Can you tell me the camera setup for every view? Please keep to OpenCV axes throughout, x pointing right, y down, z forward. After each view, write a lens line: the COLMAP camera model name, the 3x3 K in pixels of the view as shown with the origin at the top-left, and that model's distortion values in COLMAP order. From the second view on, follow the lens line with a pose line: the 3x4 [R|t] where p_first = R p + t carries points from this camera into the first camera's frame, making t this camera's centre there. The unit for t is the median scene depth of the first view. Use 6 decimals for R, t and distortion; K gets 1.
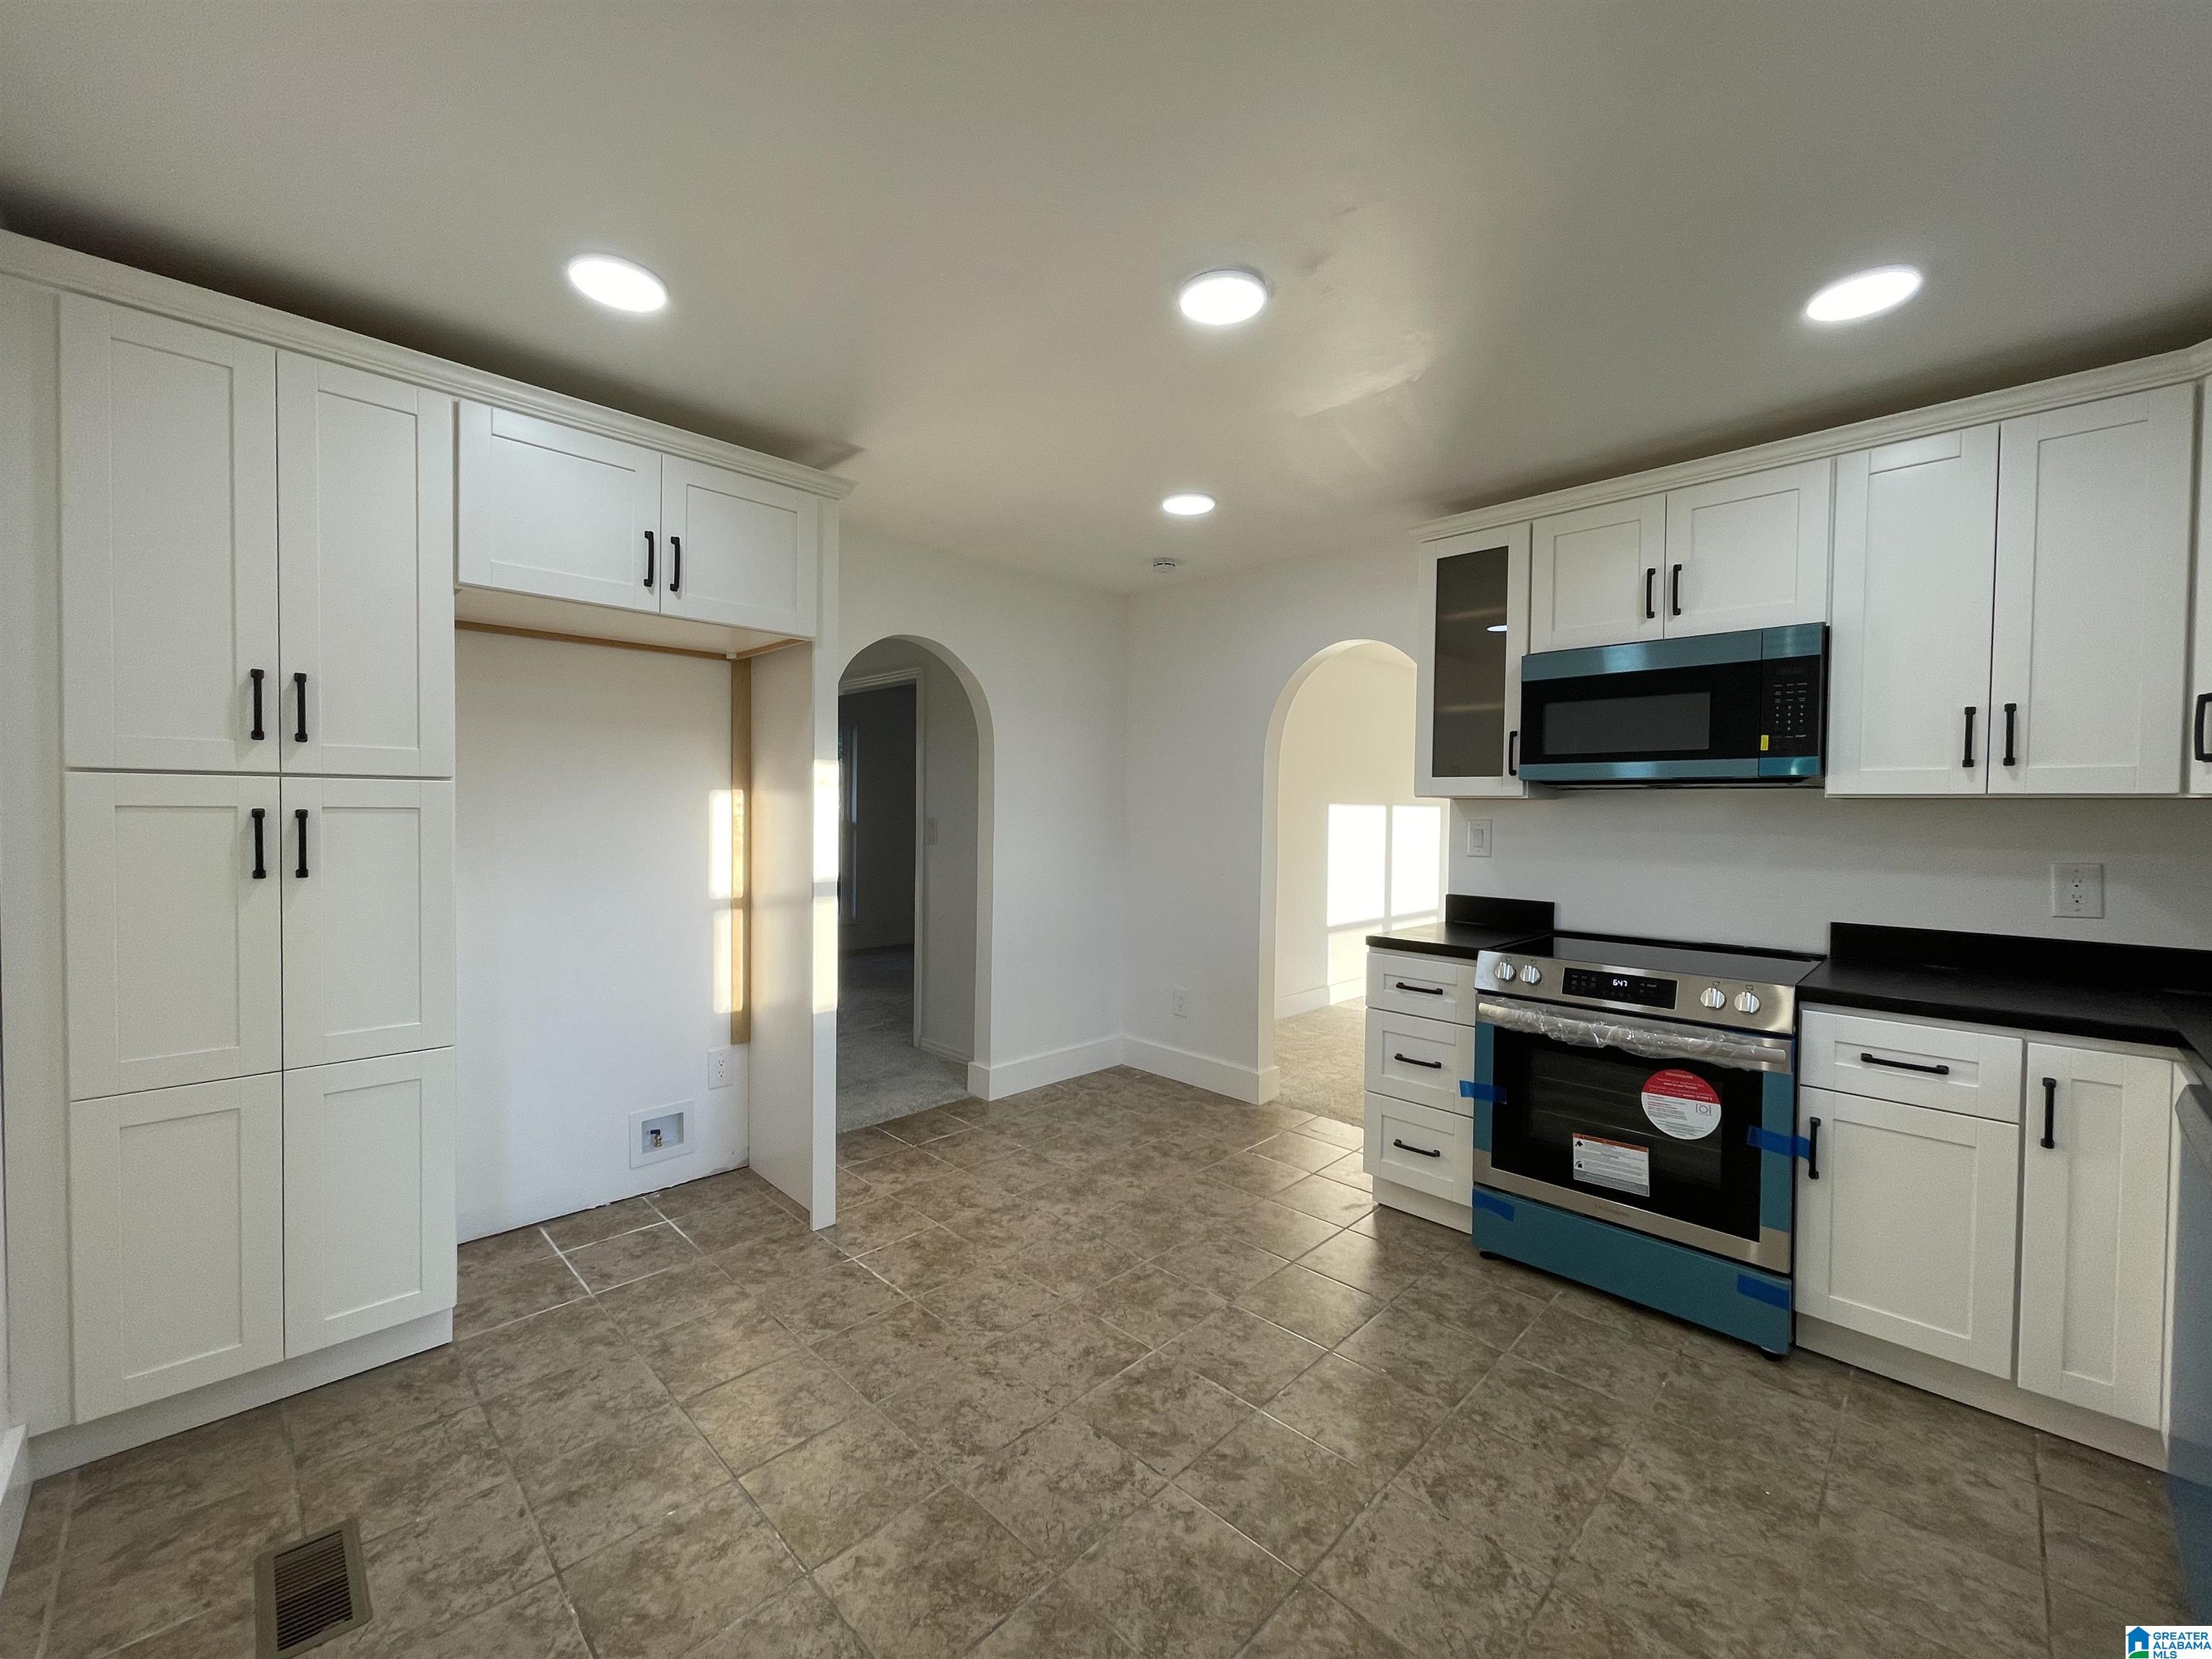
lens RADIAL K [[889.6, 0, 1104.6], [0, 889.6, 830.3], [0, 0, 1]] dist [-0.003778, 0.001450]
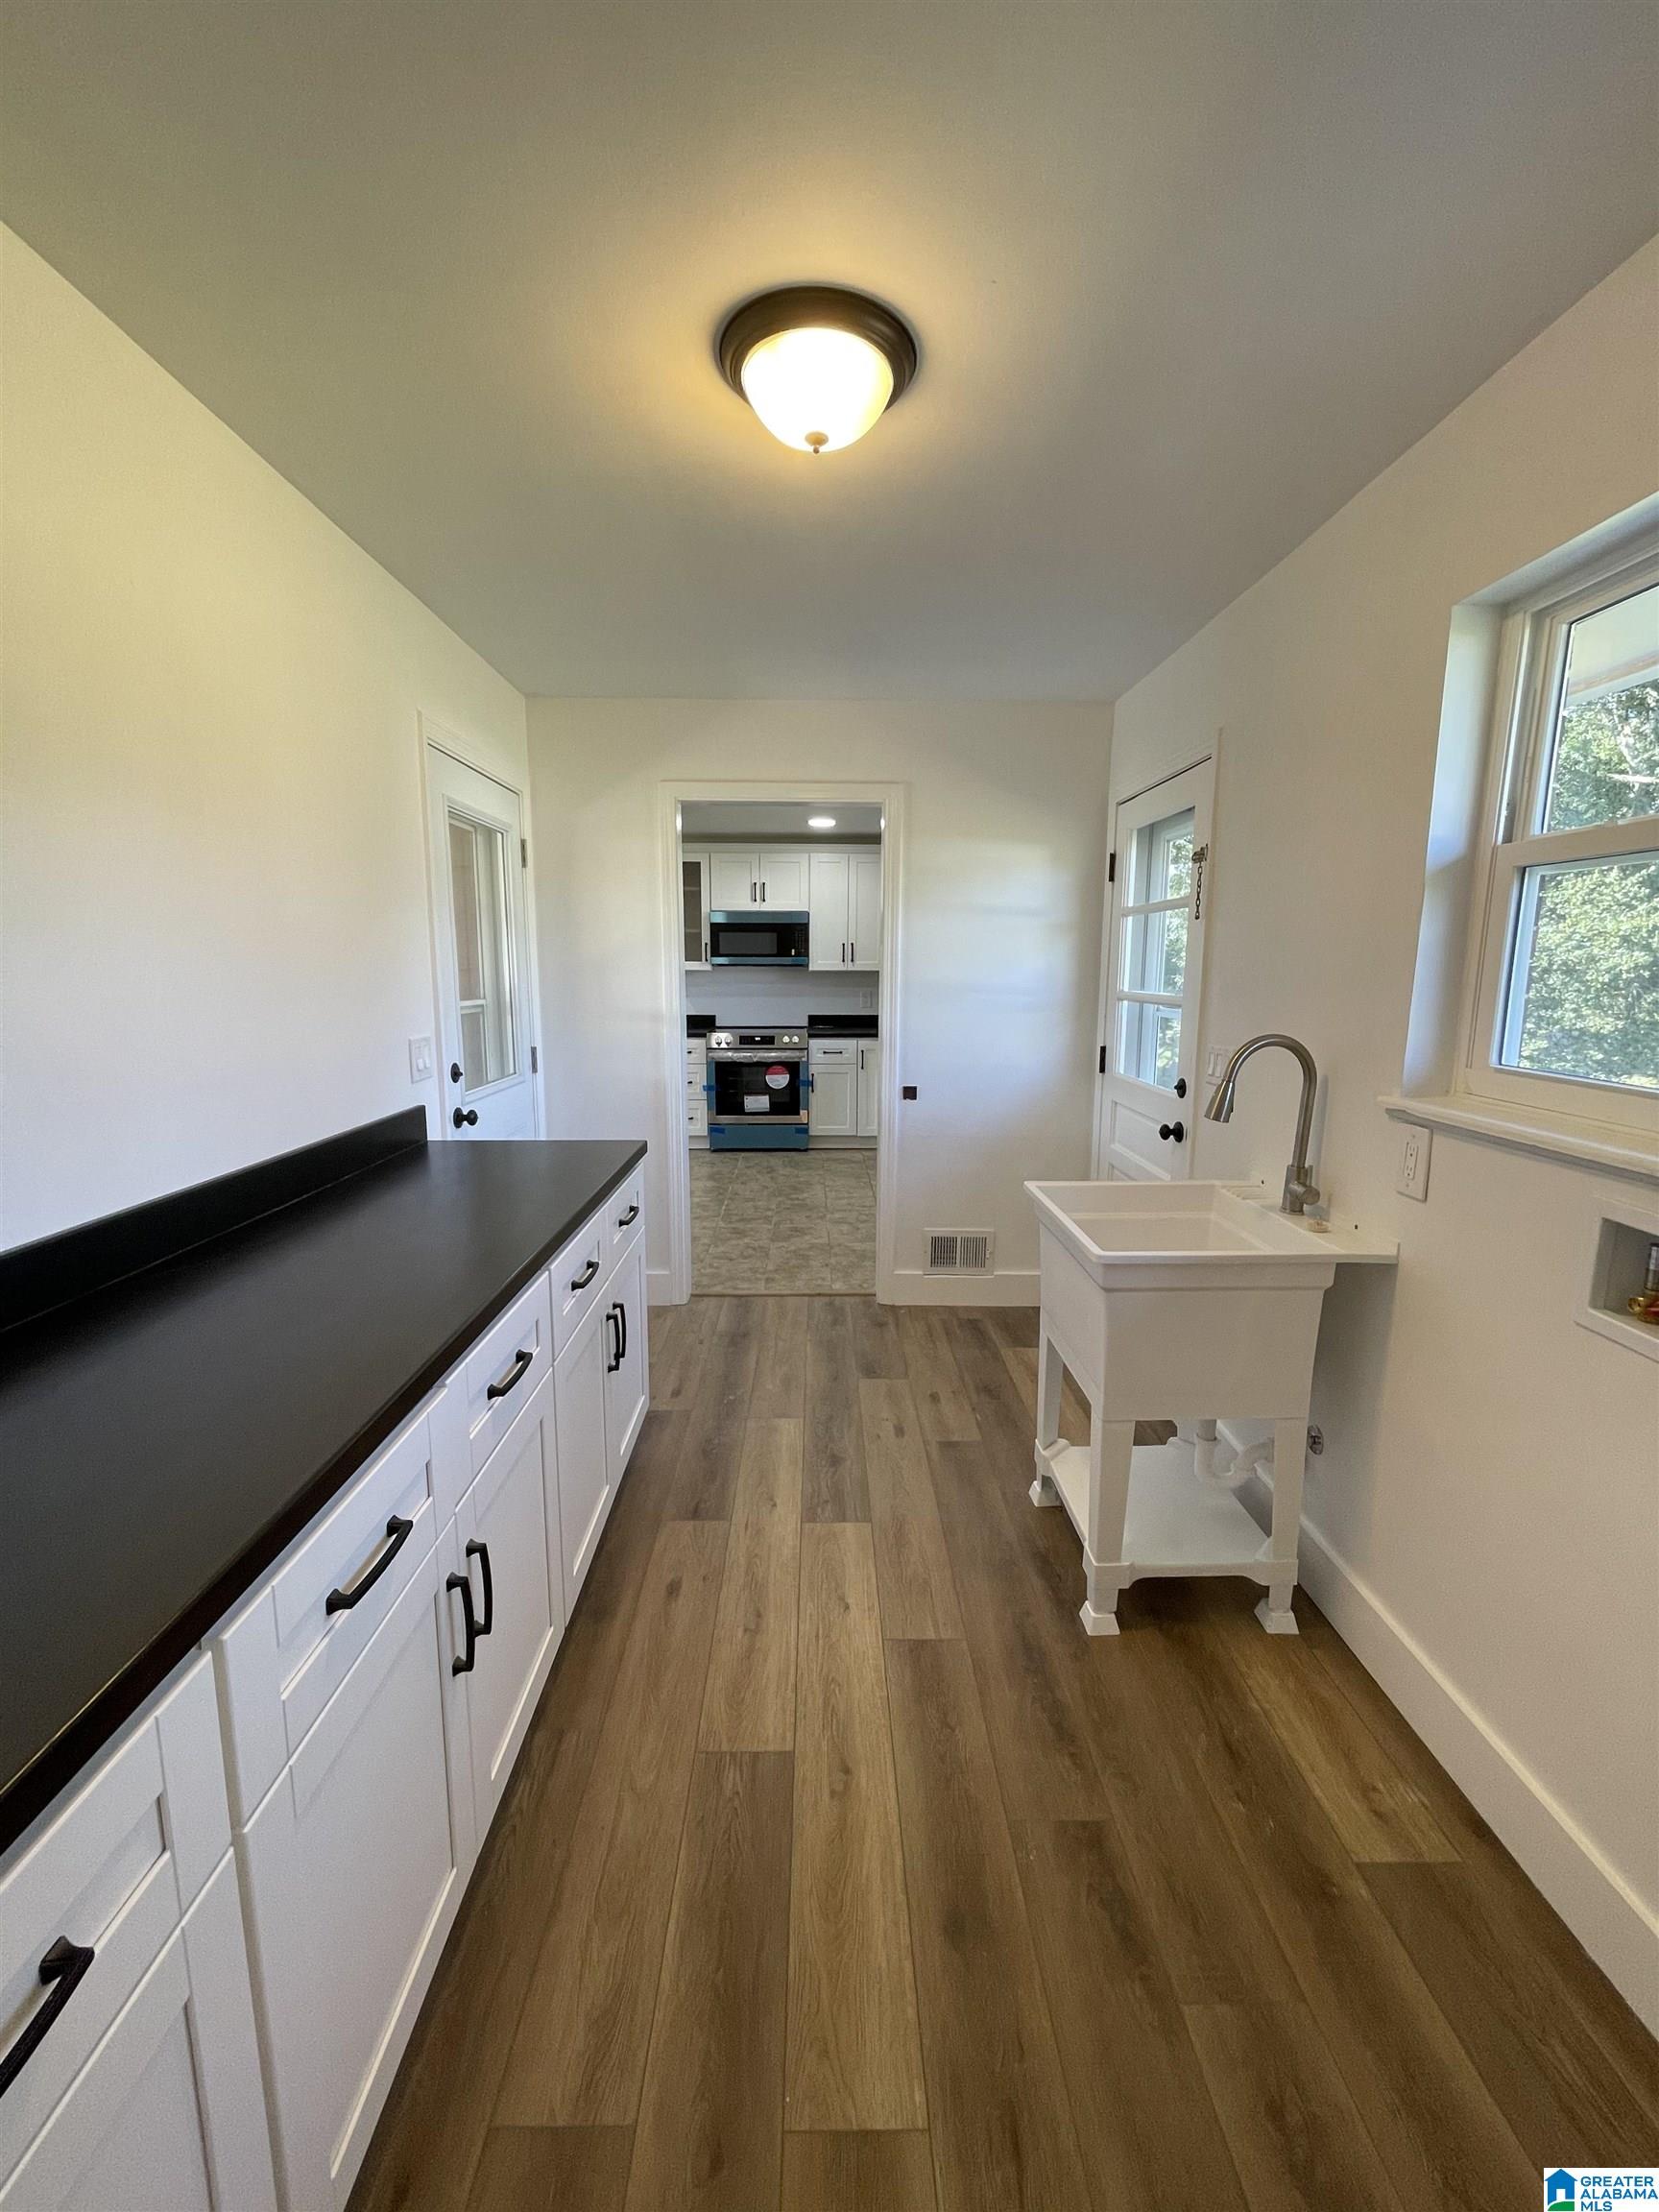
lens RADIAL K [[889.6, 0, 821.5], [0, 889.6, 1104.1], [0, 0, 1]] dist [-0.003778, 0.001450]
pose [[0.703737, -0.122247, 0.699864, -1.301832], [0.020609, 0.988183, 0.151886, -0.048744], [-0.710161, -0.092464, 0.697941, -1.154671]]
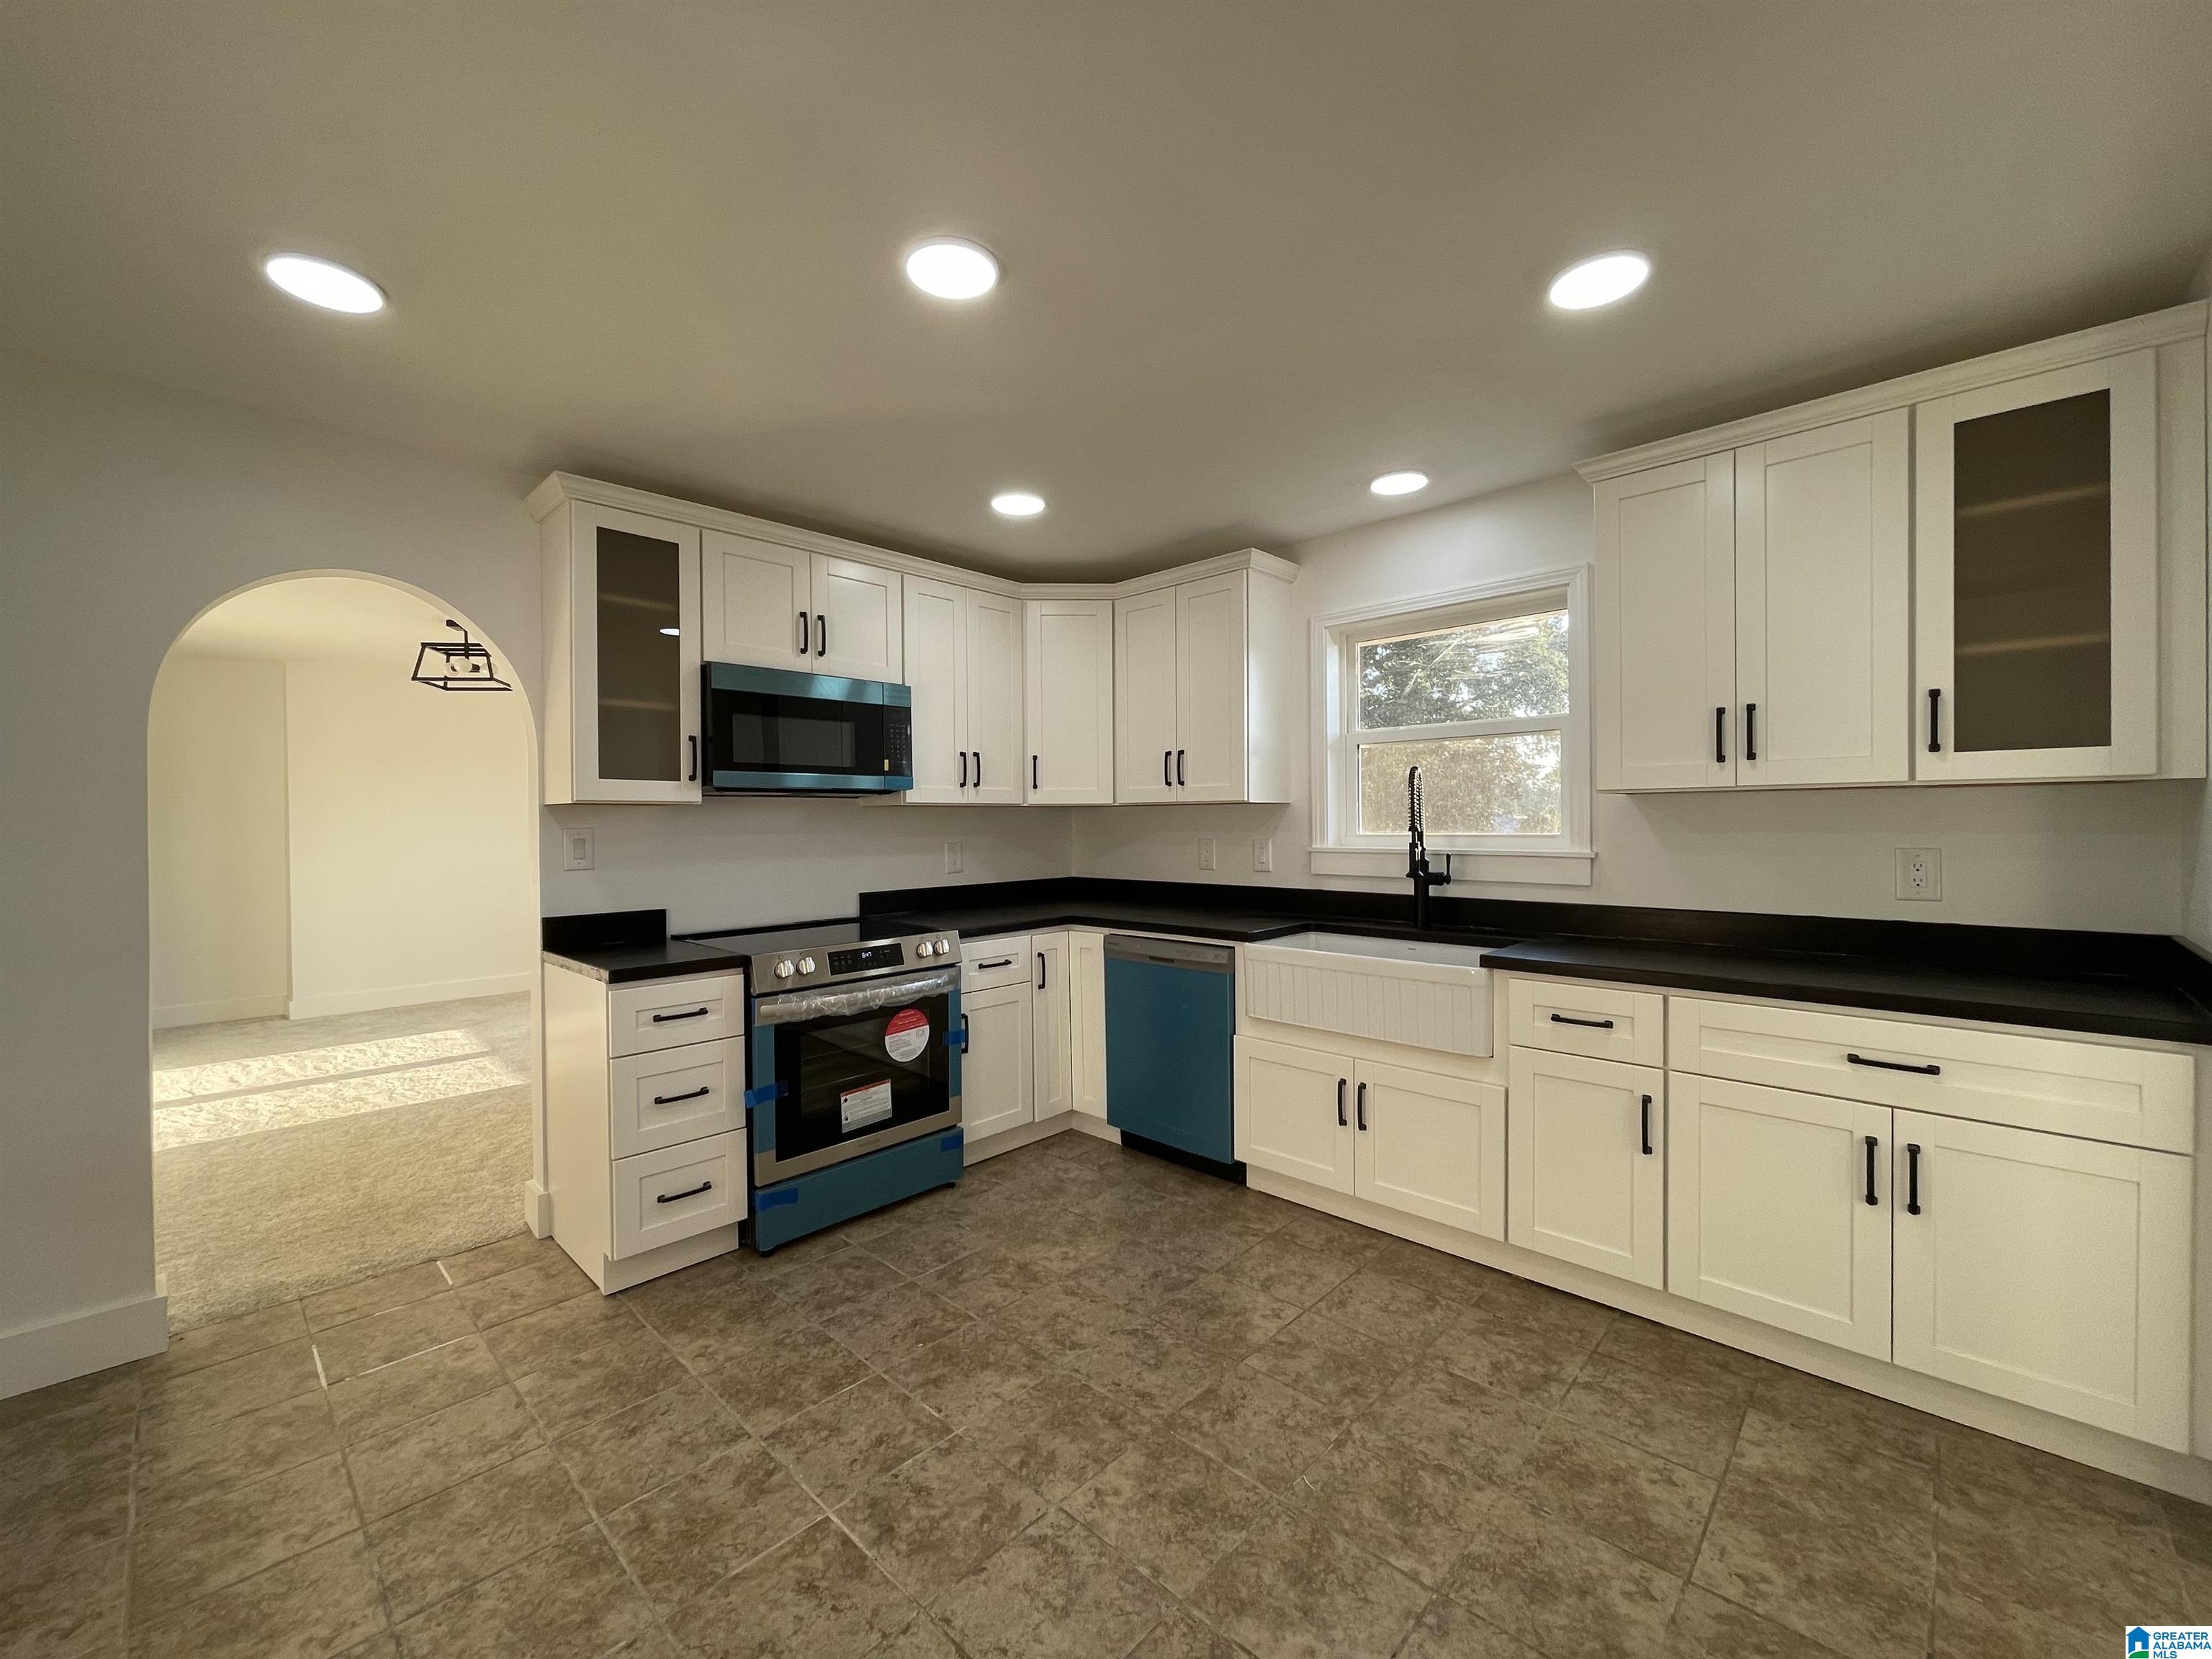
lens RADIAL K [[889.6, 0, 1097.8], [0, 889.6, 827.7], [0, 0, 1]] dist [-0.003778, 0.001450]
pose [[-0.015991, -0.019712, 0.999678, -0.658597], [0.033956, 0.999218, 0.020246, -0.017646], [-0.999295, 0.034268, -0.015309, 0.705578]]
